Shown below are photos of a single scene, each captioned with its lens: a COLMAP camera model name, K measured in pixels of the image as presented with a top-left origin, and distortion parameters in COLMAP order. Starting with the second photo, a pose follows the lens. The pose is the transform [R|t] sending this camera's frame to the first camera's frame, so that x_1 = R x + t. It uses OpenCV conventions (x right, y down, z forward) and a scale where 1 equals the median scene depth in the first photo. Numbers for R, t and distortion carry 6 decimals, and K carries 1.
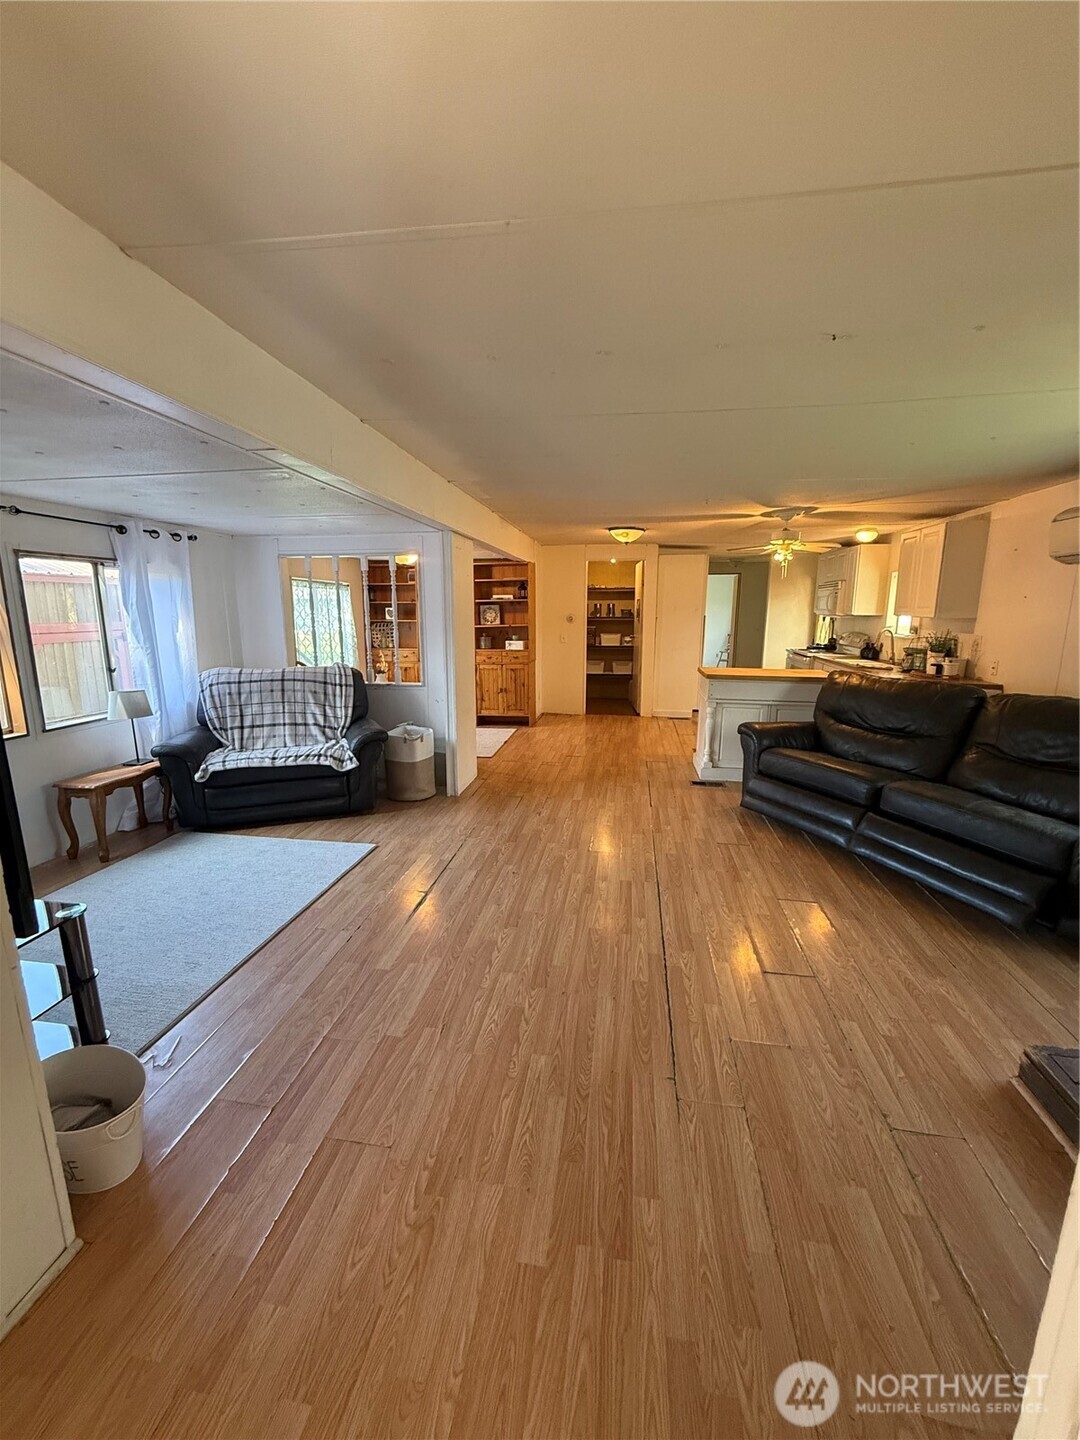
lens RADIAL K [[572.5, 0, 545.8], [0, 572.5, 723.5], [0, 0, 1]] dist [0.000588, 0.000235]
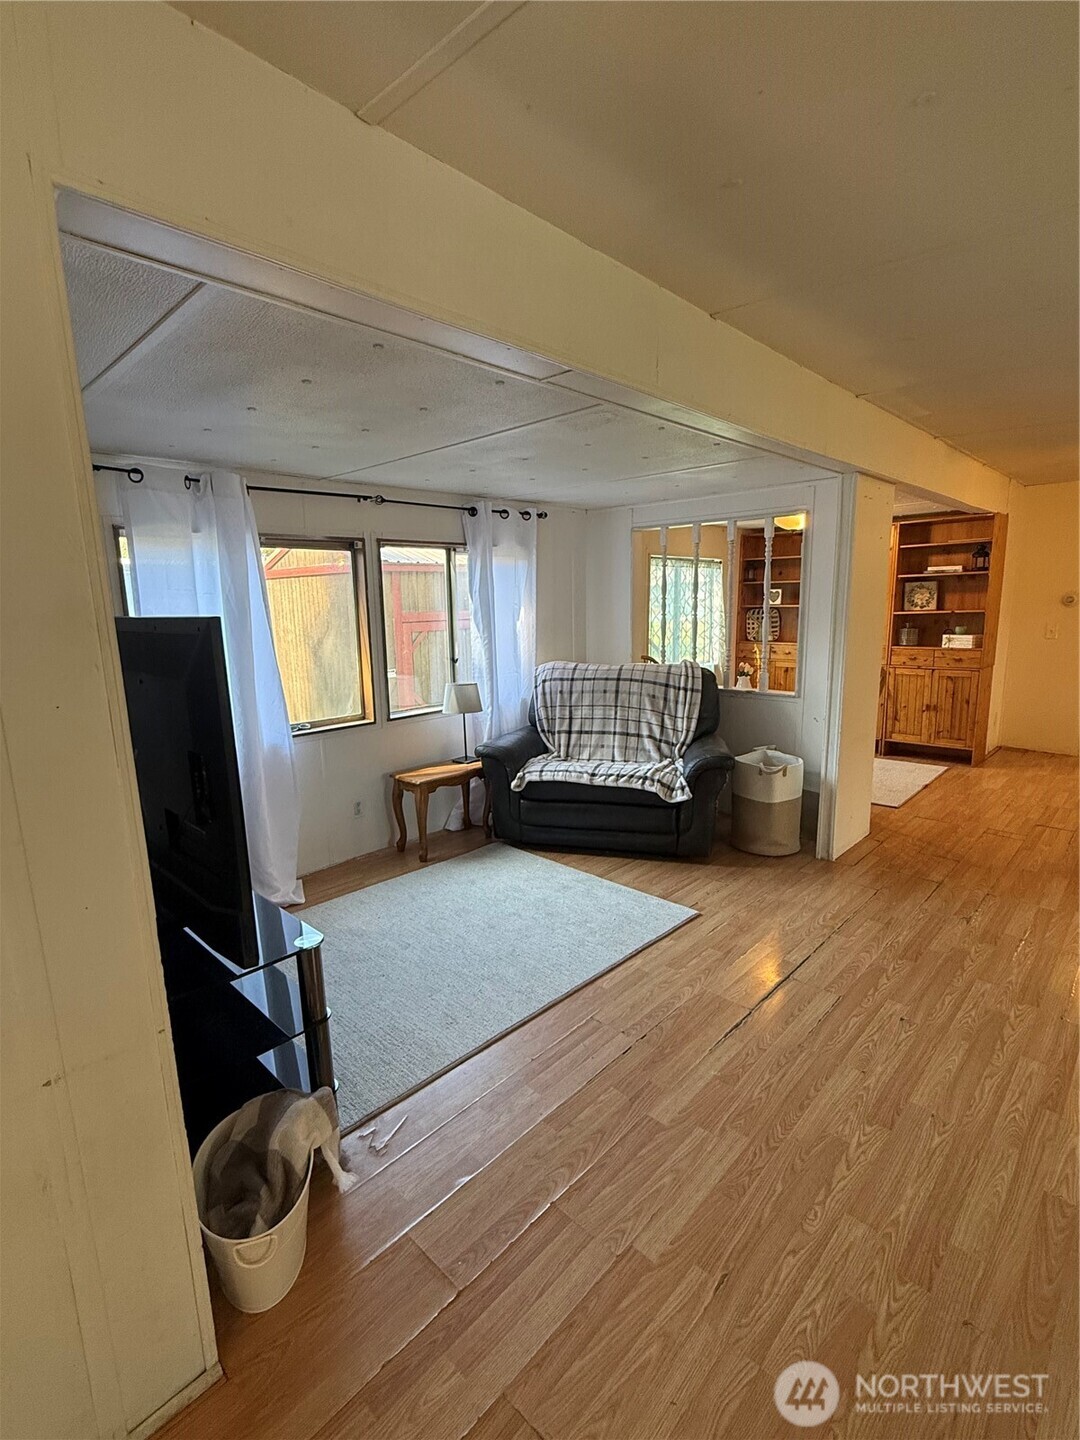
lens RADIAL K [[678.5, 0, 541.1], [0, 678.5, 720.2], [0, 0, 1]] dist [0.003432, -0.001822]
pose [[0.817763, 0.086919, -0.568954, 0.010913], [-0.093319, 0.995474, 0.017951, -0.026620], [0.567940, 0.038414, 0.822173, 0.148803]]
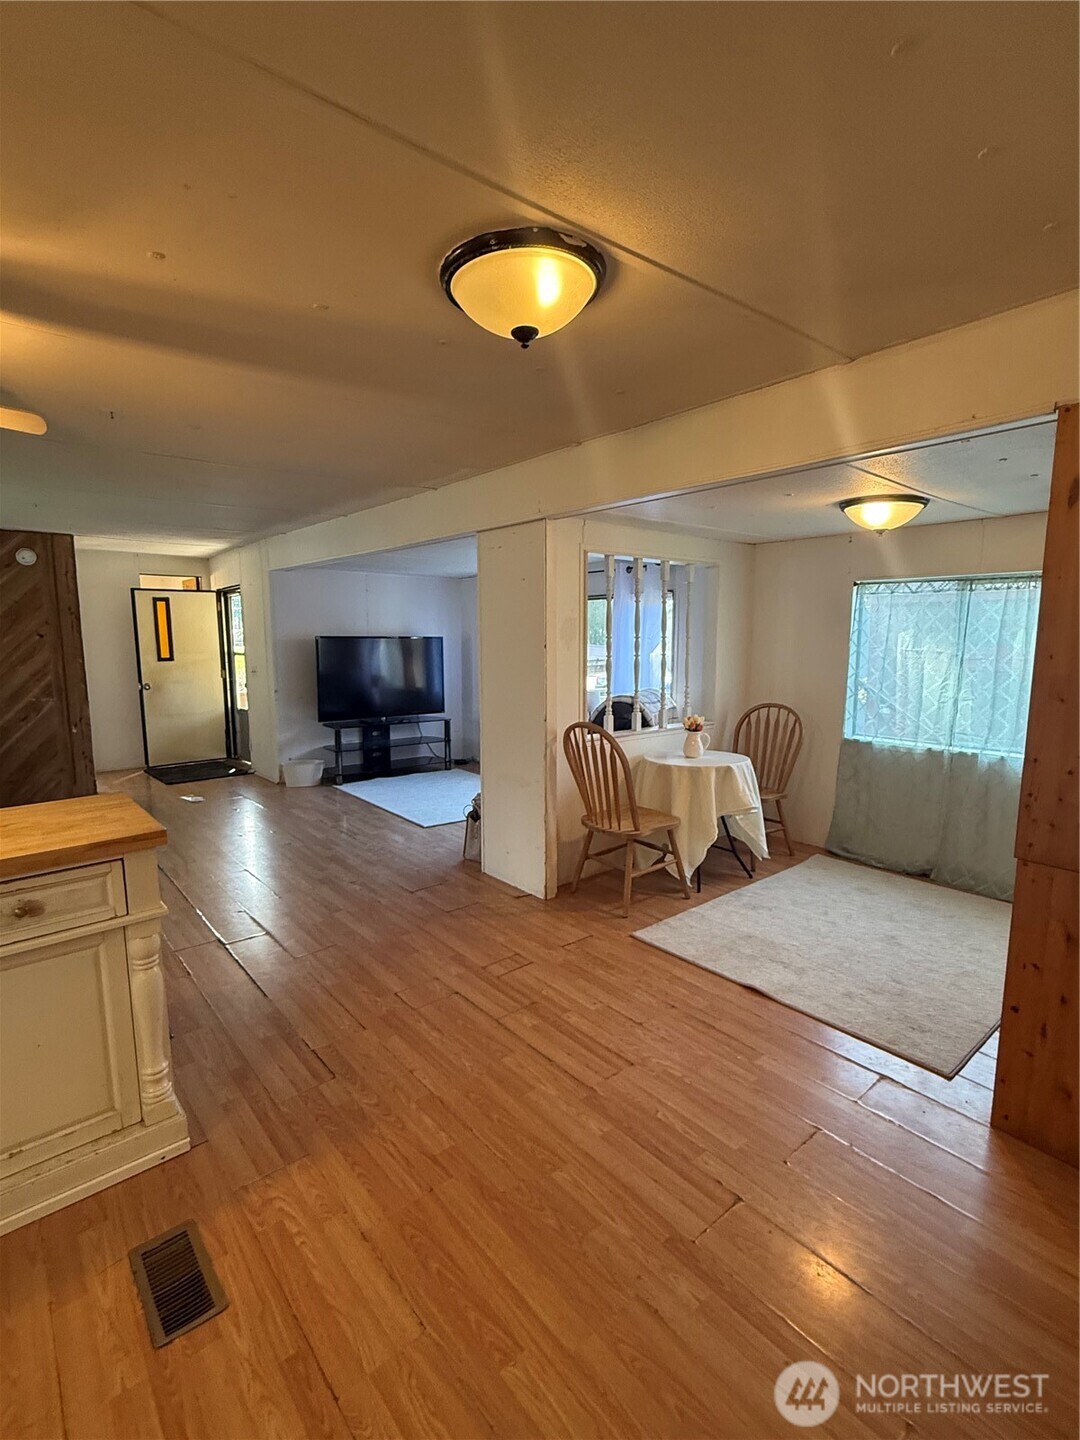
lens RADIAL K [[678.5, 0, 552.2], [0, 678.5, 729.2], [0, 0, 1]] dist [0.003432, -0.001822]
pose [[-0.649301, 0.120385, -0.750943, 0.538590], [-0.139820, 0.951667, 0.273459, -0.380796], [0.747568, 0.282554, -0.601087, 1.851426]]
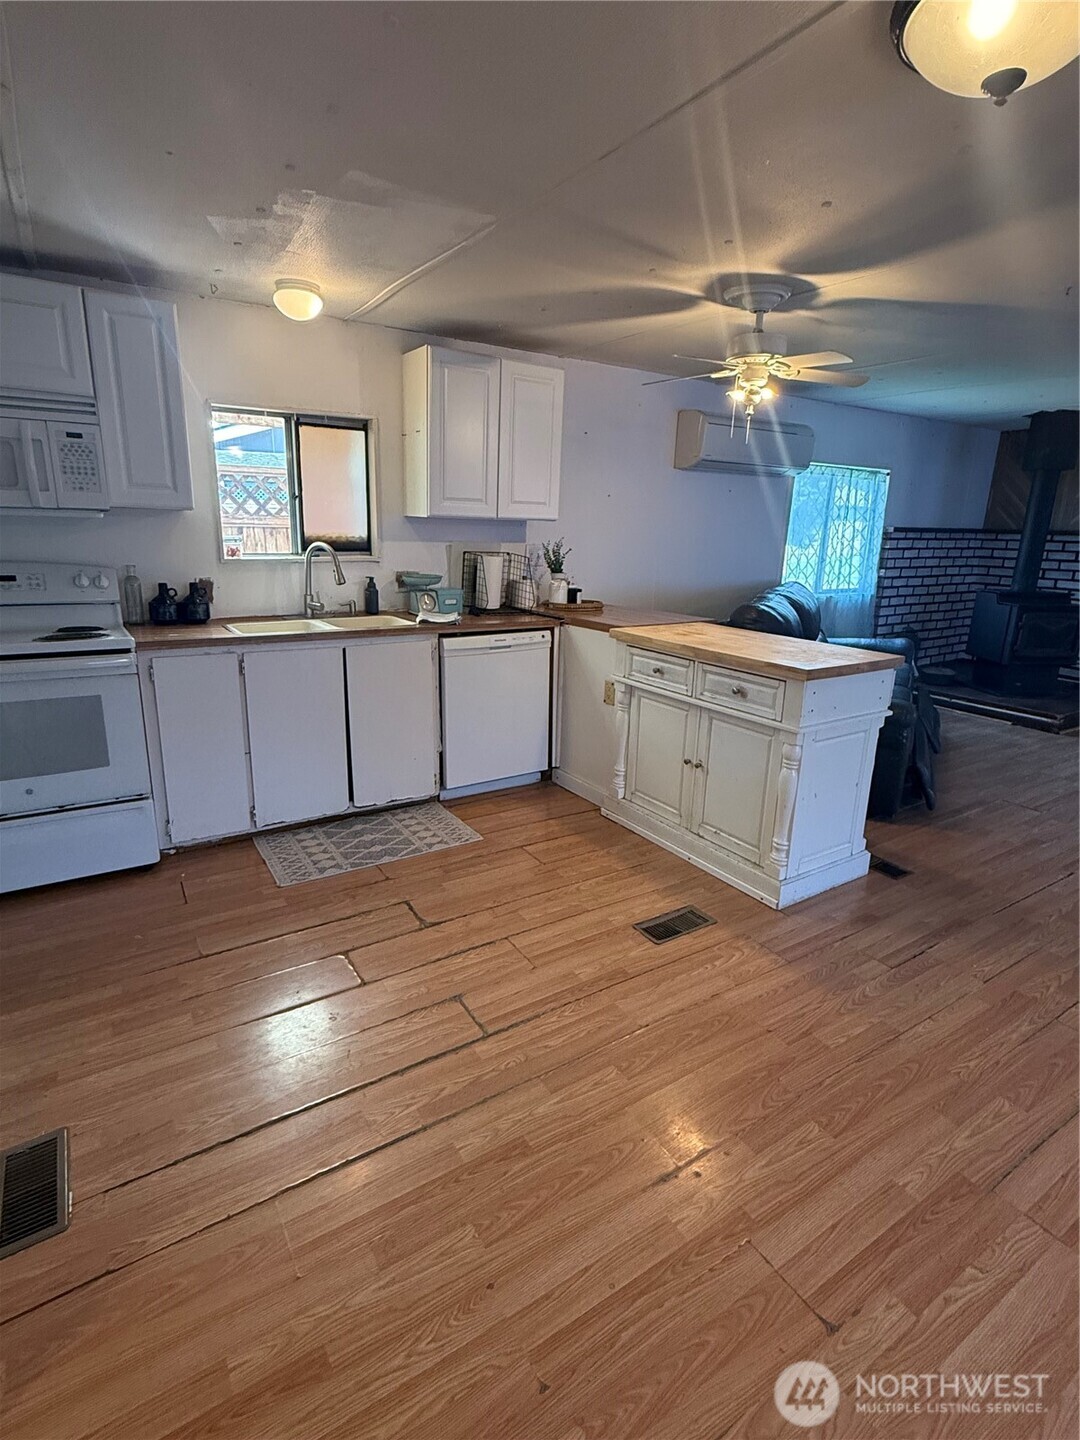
lens RADIAL K [[715.9, 0, 530.8], [0, 715.9, 716.8], [0, 0, 1]] dist [0.024166, 0.000358]
pose [[-0.661822, -0.207257, 0.720442, 0.054525], [0.130062, 0.914704, 0.382622, -0.392169], [-0.738293, 0.346930, -0.578415, 1.966031]]
